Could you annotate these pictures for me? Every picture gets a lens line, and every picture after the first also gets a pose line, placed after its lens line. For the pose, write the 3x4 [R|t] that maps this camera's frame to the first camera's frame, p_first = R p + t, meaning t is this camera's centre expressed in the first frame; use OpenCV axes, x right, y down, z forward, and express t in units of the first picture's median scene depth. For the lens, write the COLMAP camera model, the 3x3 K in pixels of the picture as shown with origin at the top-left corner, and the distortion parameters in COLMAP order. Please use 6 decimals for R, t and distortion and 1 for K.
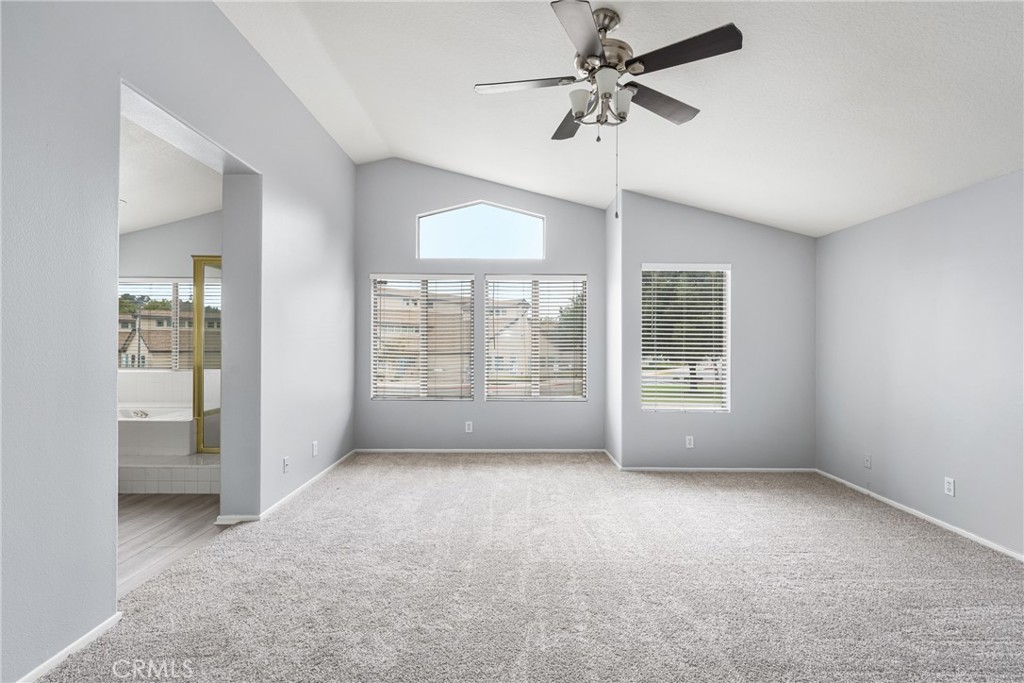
lens RADIAL K [[493.7, 0, 513.6], [0, 493.7, 341.9], [0, 0, 1]] dist [0.003955, 0.000291]
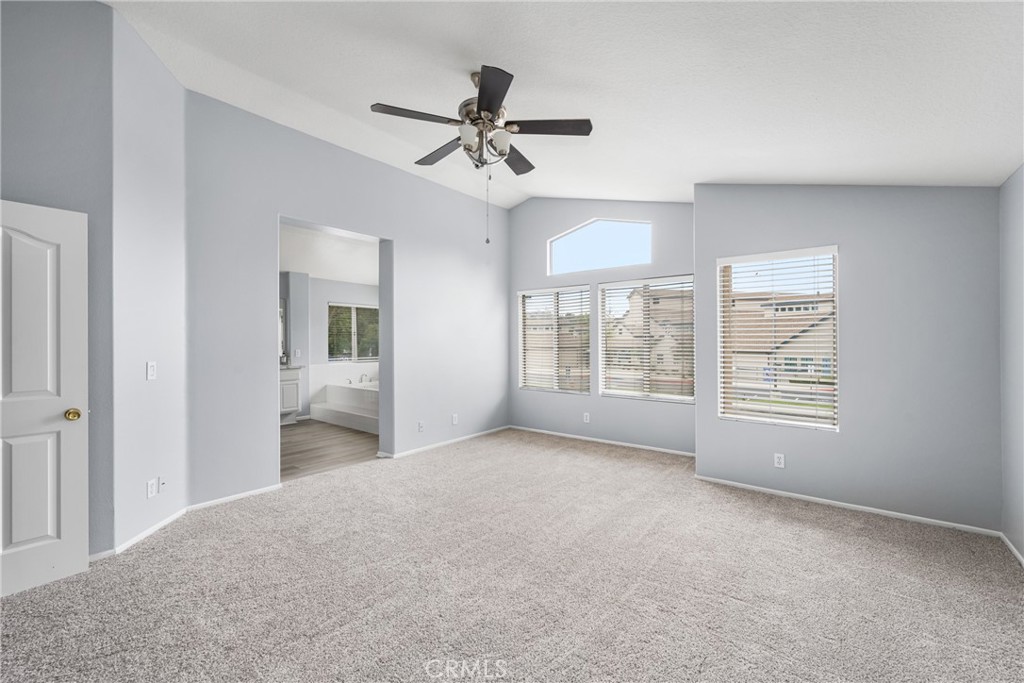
lens RADIAL K [[438.5, 0, 506.2], [0, 438.5, 341.7], [0, 0, 1]] dist [0.001887, -0.000306]
pose [[0.761314, -0.007909, -0.648335, 0.535206], [0.009558, 0.999954, -0.000974, -0.007104], [0.648313, -0.005455, 0.761354, 0.129308]]
